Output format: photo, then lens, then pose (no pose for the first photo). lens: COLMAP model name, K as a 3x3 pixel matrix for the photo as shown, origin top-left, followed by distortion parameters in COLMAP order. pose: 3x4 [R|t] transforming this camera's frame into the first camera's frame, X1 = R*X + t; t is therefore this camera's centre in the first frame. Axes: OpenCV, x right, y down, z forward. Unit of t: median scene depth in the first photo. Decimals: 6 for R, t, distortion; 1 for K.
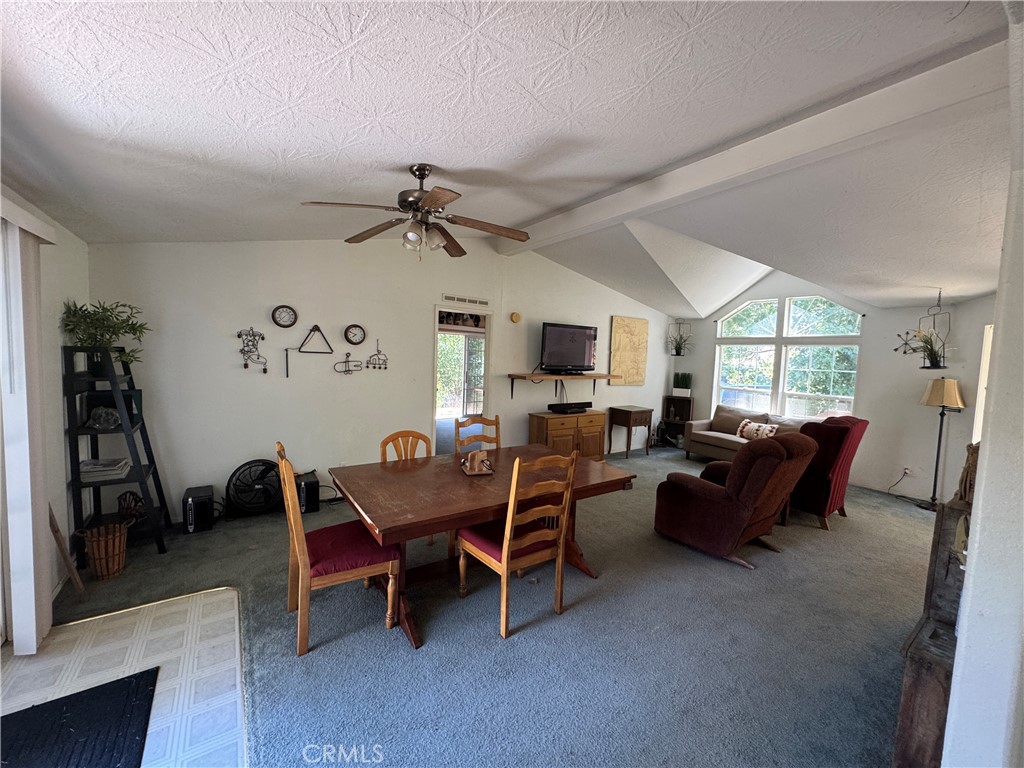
lens RADIAL K [[407.5, 0, 514.9], [0, 407.5, 383.5], [0, 0, 1]] dist [-0.001689, 0.000625]
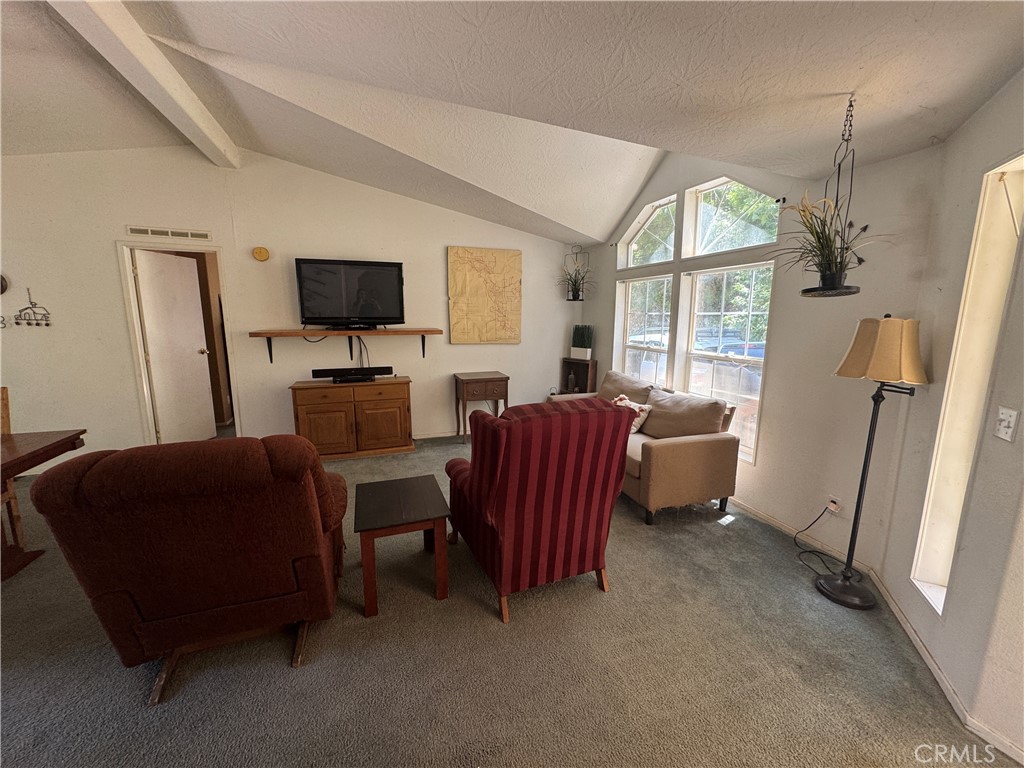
lens RADIAL K [[407.5, 0, 512.9], [0, 407.5, 385.0], [0, 0, 1]] dist [-0.001689, 0.000625]
pose [[0.962794, 0.015252, -0.269805, 0.581048], [0.010311, 0.995605, 0.093078, 0.011477], [0.270039, -0.092397, 0.958406, 0.343950]]
